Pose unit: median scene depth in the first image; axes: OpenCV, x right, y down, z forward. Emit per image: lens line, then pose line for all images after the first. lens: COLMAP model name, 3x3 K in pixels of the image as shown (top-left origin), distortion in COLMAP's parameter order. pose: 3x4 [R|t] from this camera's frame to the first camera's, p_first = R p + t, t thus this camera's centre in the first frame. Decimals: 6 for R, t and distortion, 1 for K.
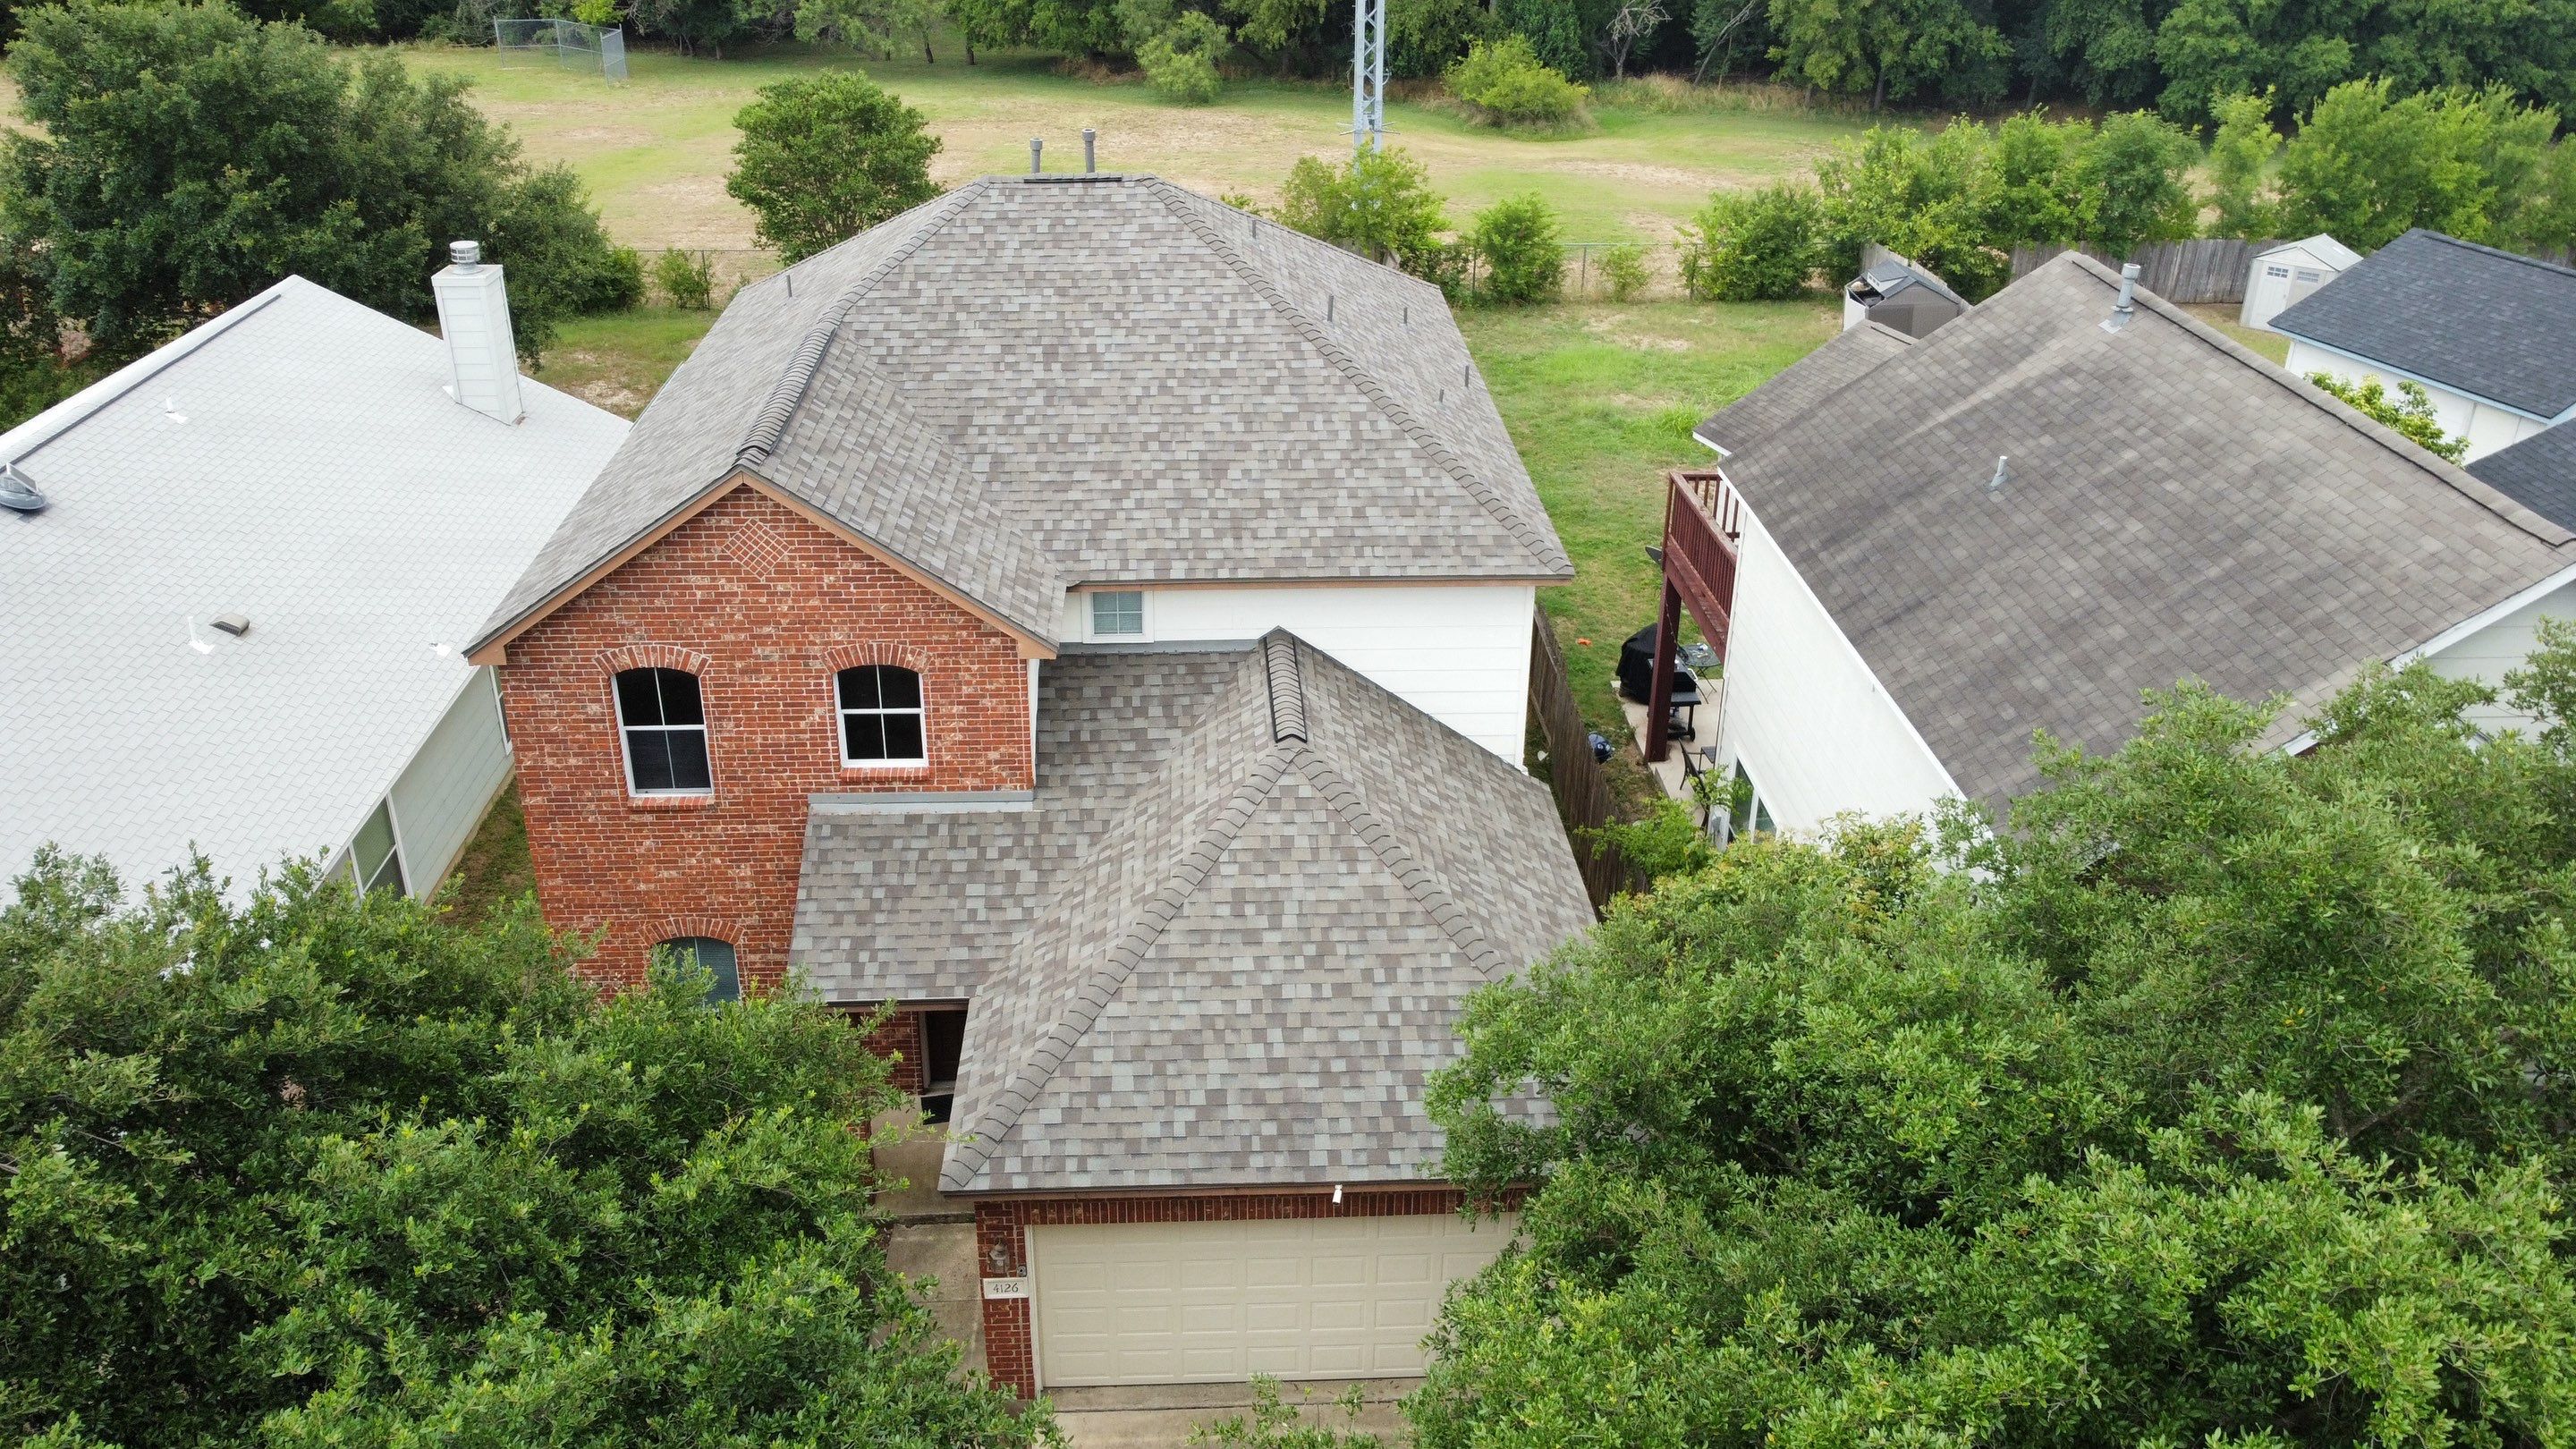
lens RADIAL K [[1955.2, 0, 1280.3], [0, 1955.2, 704.9], [0, 0, 1]] dist [0.005578, -0.014249]
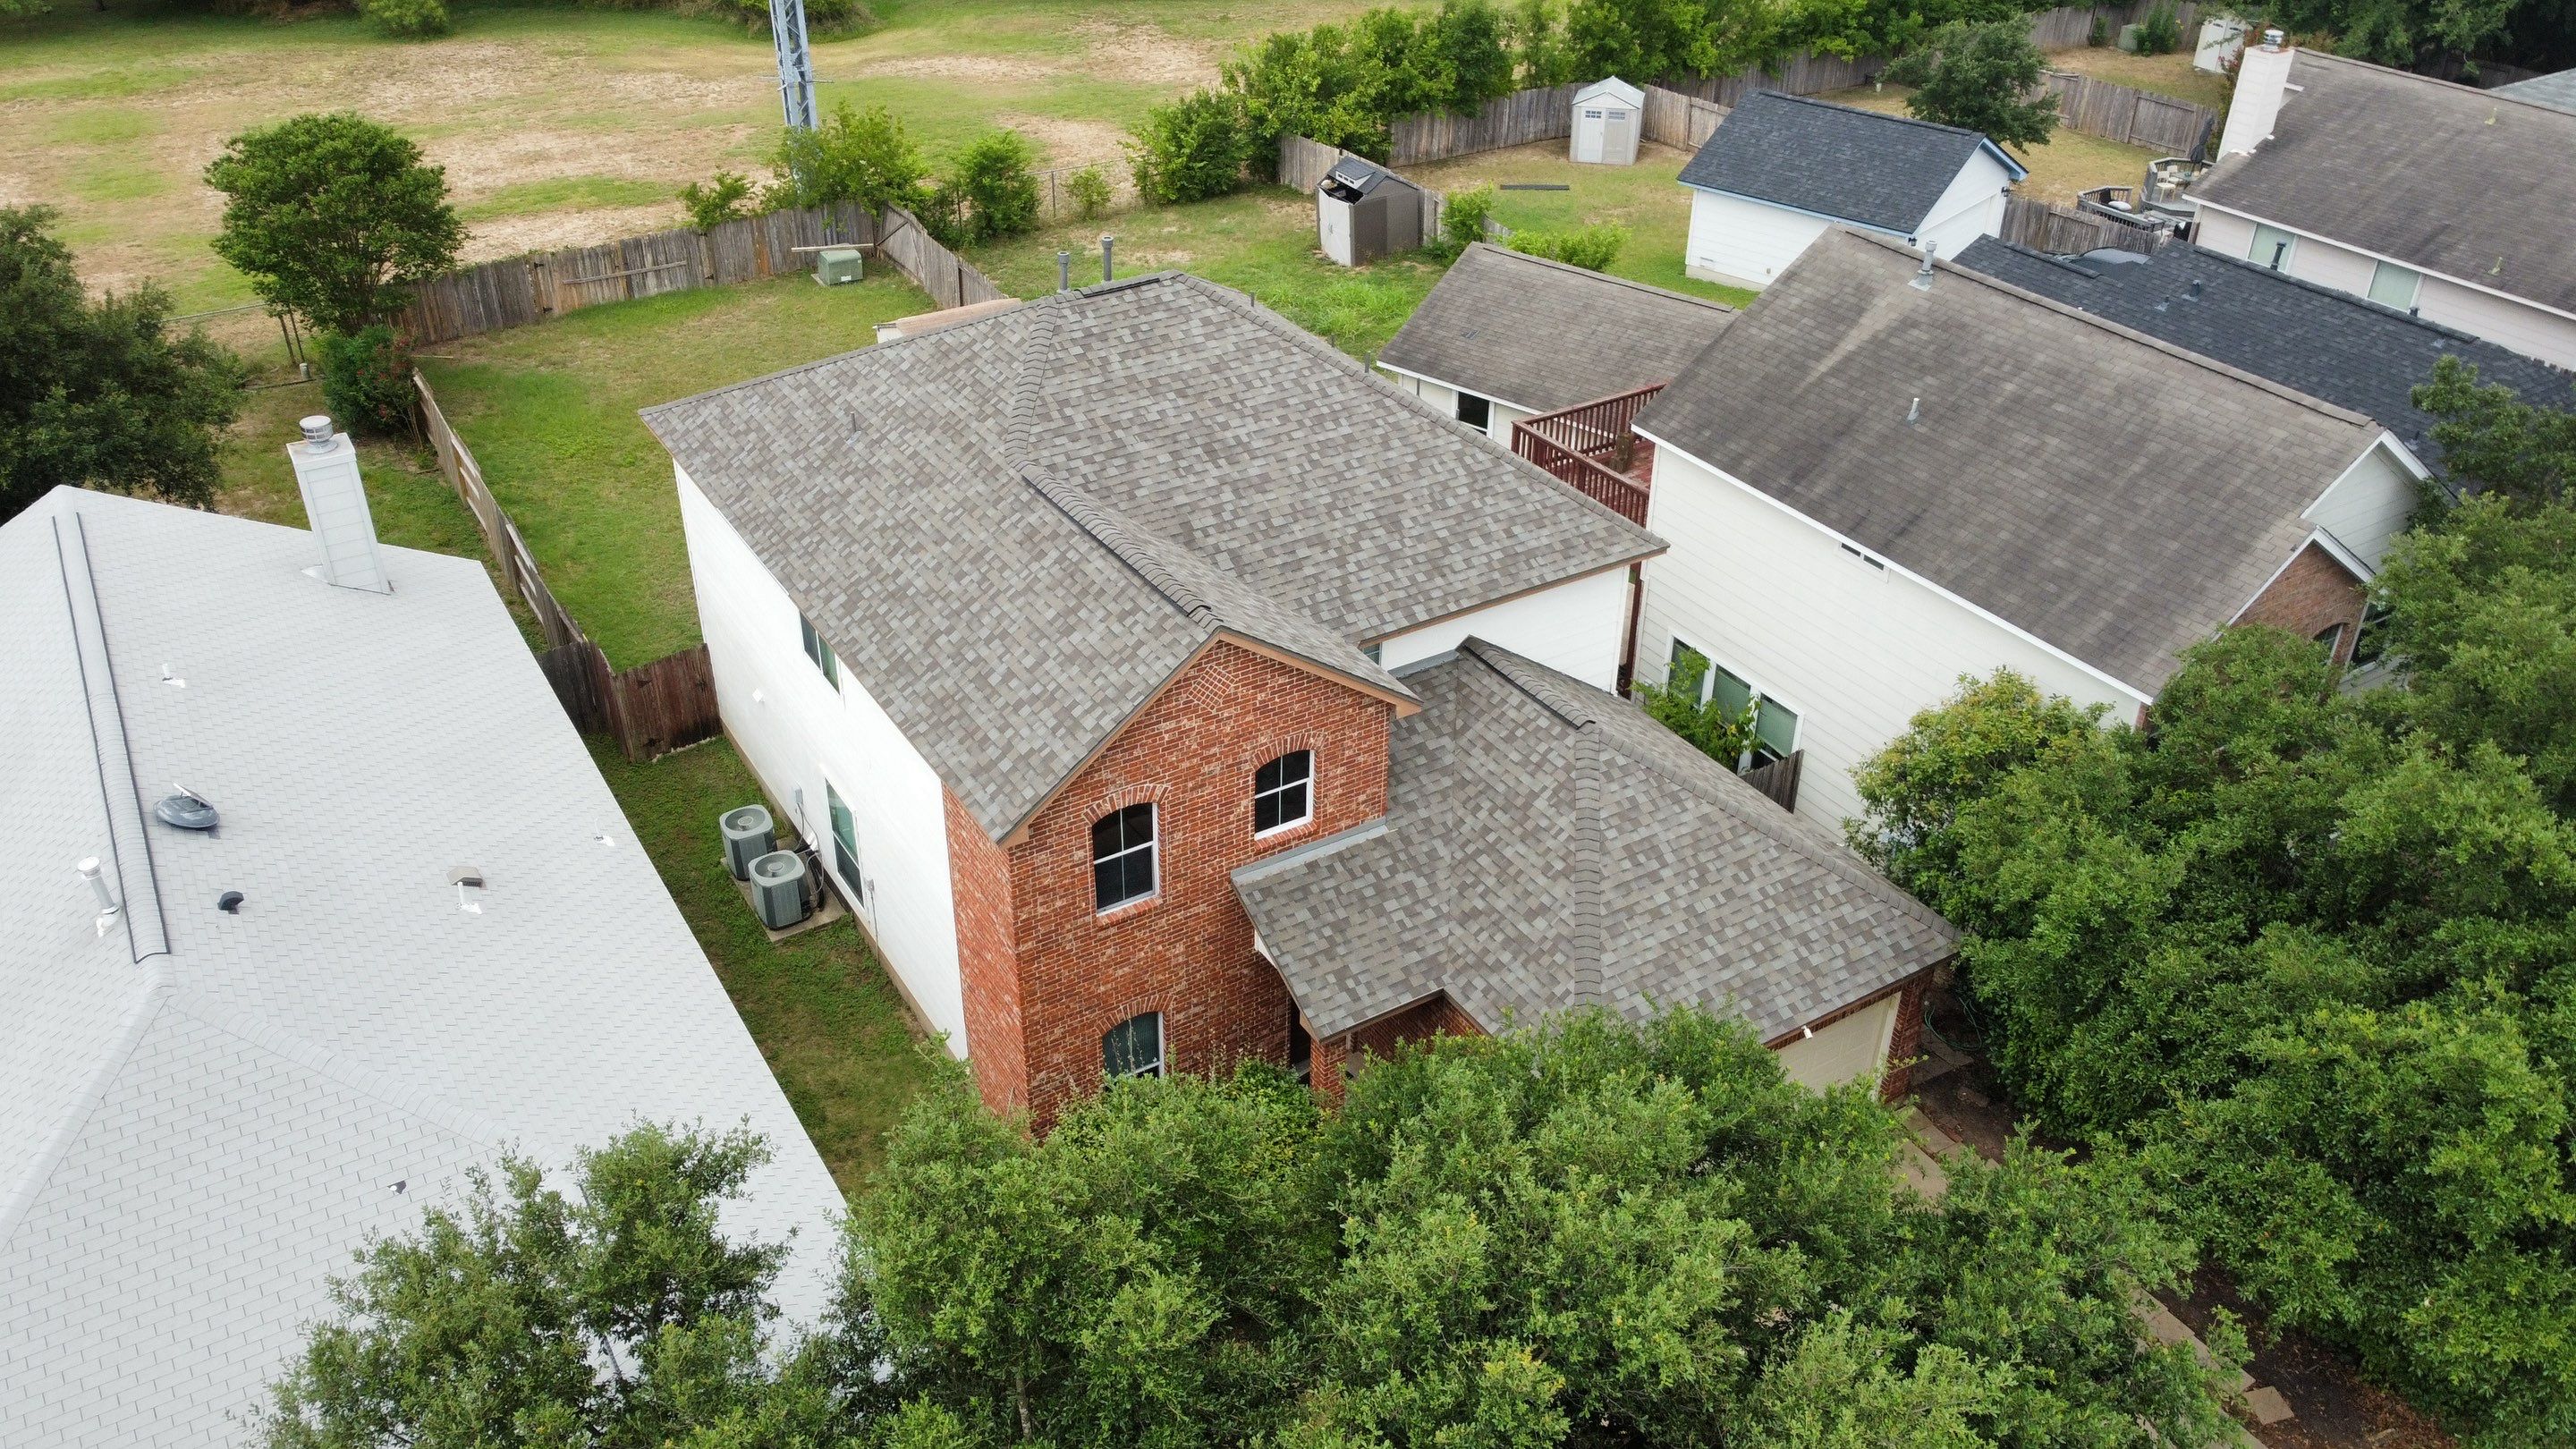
lens RADIAL K [[1955.2, 0, 1276.7], [0, 1955.2, 699.2], [0, 0, 1]] dist [0.005578, -0.014249]
pose [[0.876828, -0.255254, 0.407453, -0.642930], [0.215754, 0.966214, 0.141000, -0.207799], [-0.429678, -0.035723, 0.902275, -0.083928]]
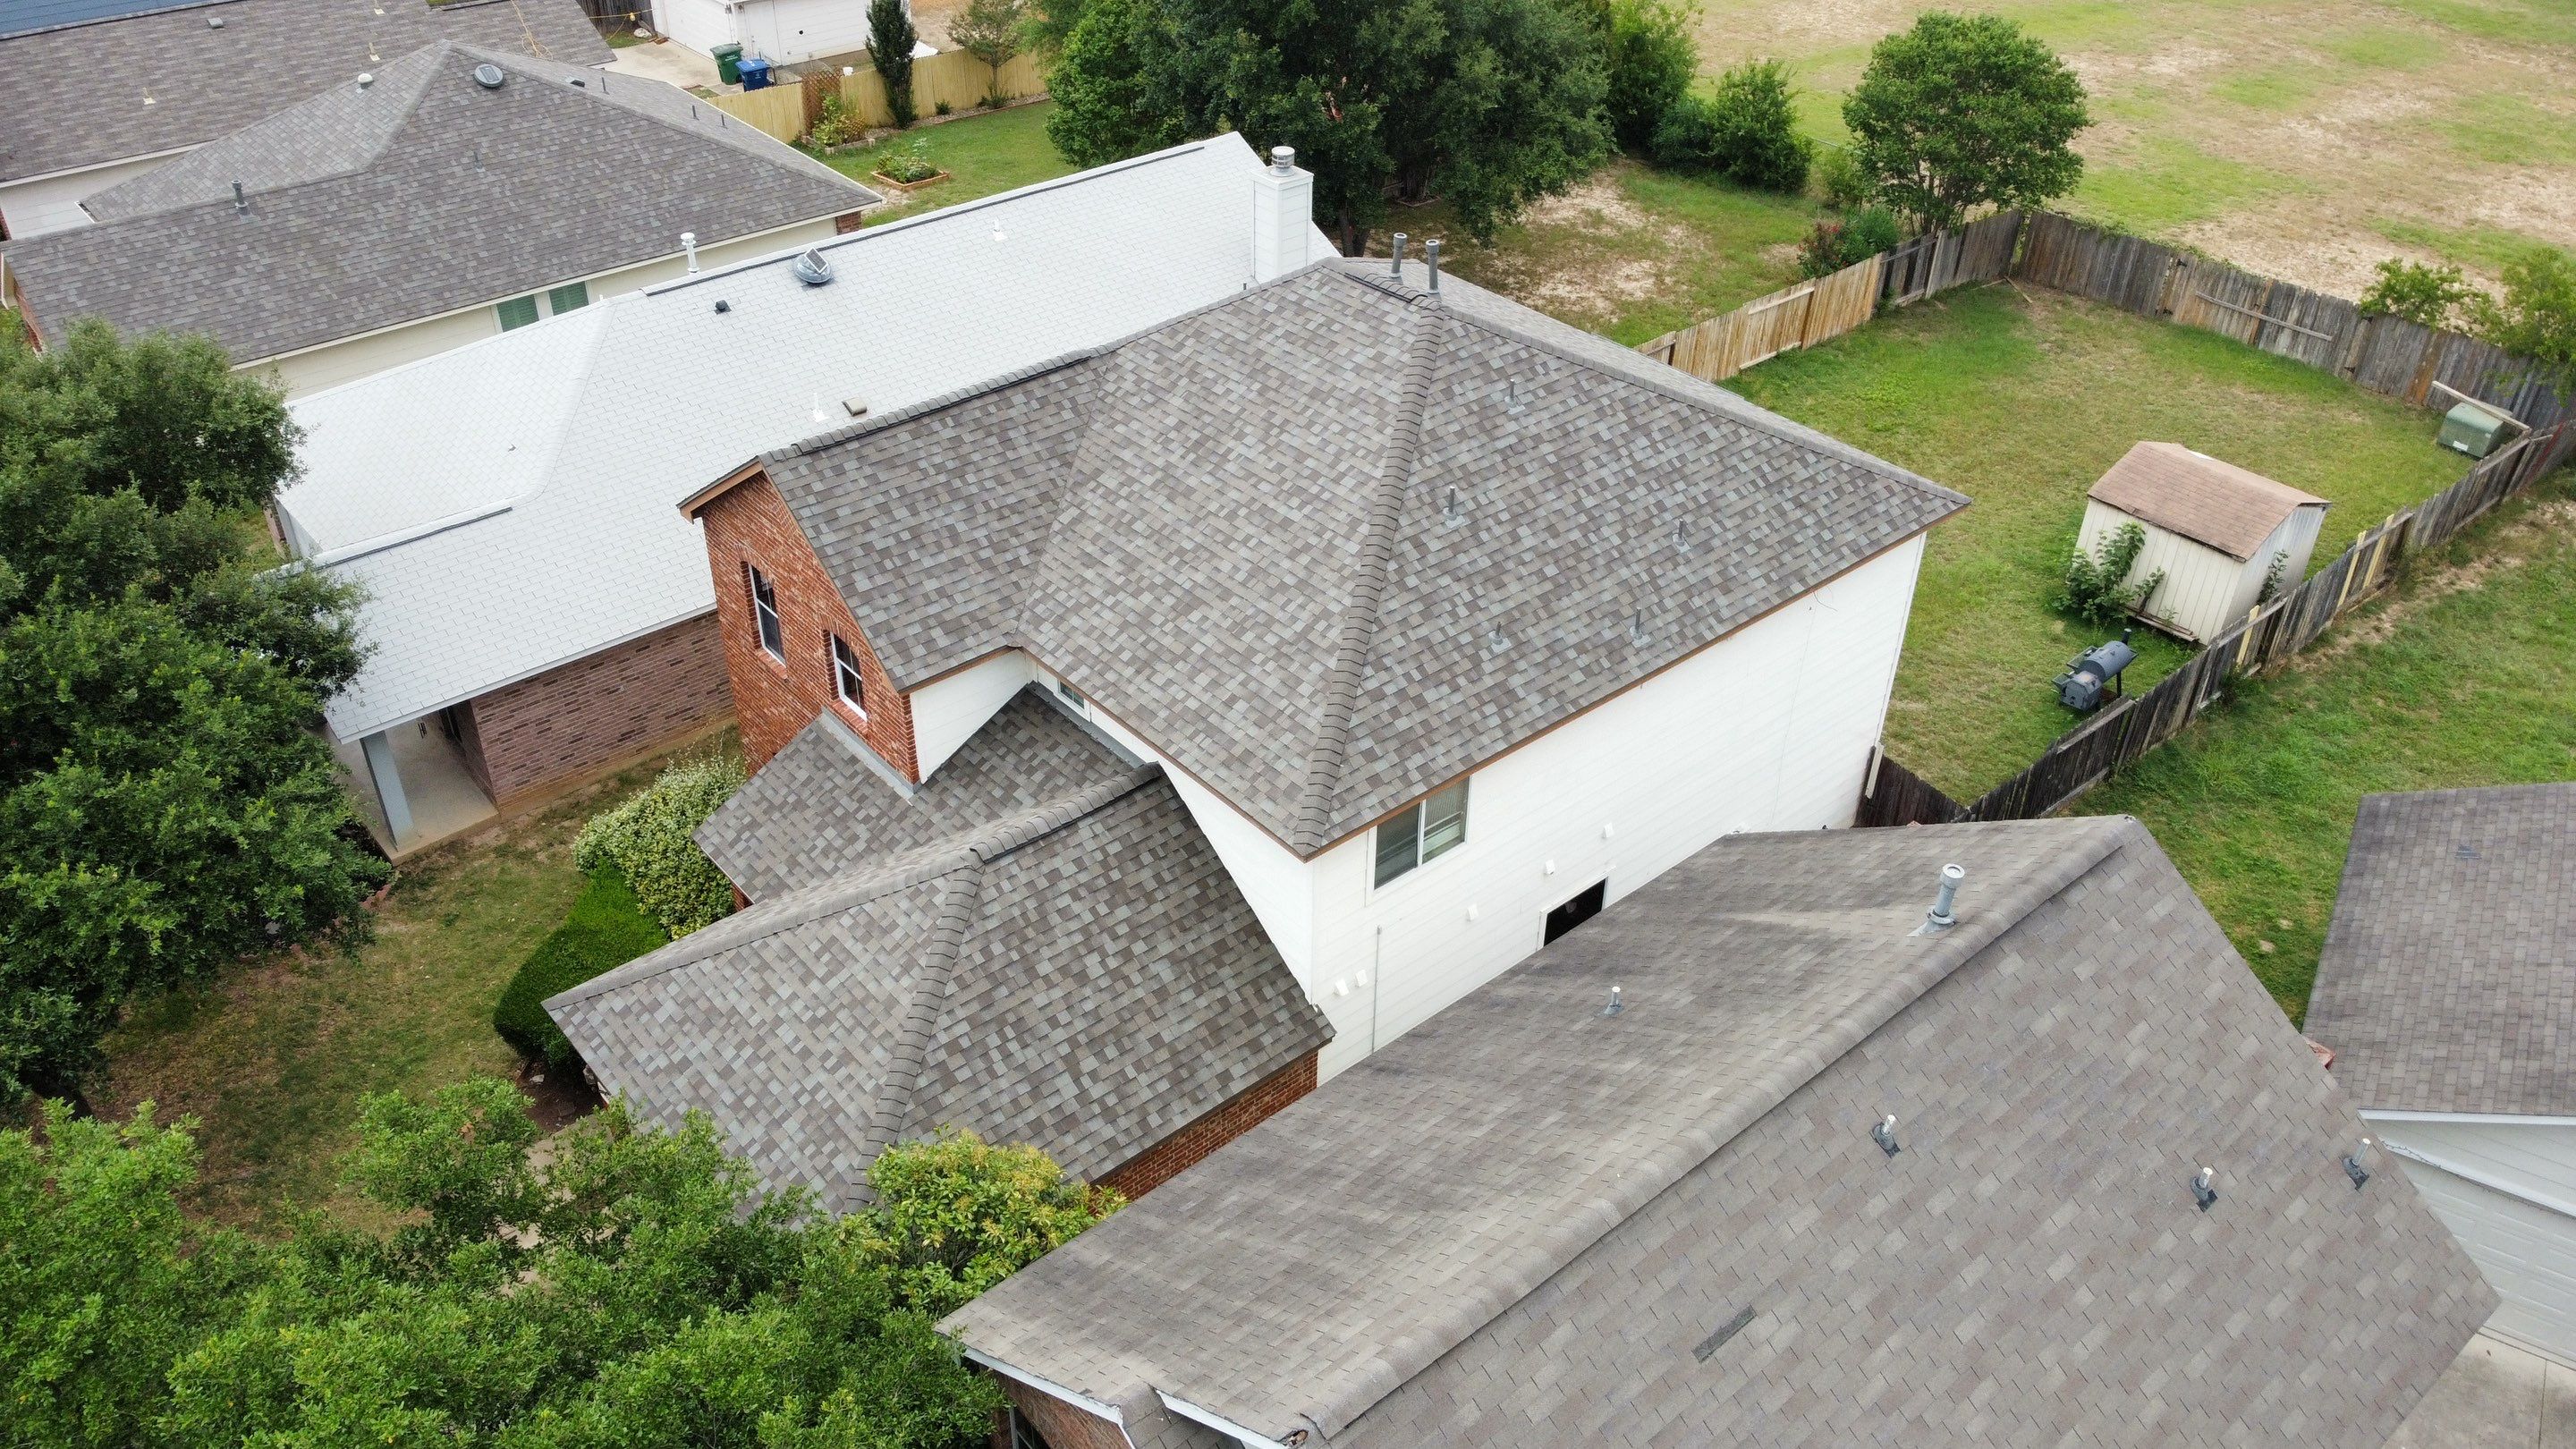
lens RADIAL K [[1955.2, 0, 1284.1], [0, 1955.2, 708.5], [0, 0, 1]] dist [0.005578, -0.014249]
pose [[0.611697, 0.452013, -0.649239, 0.739533], [-0.357792, 0.890028, 0.282552, -0.401938], [0.705558, 0.059457, 0.706154, 0.291972]]
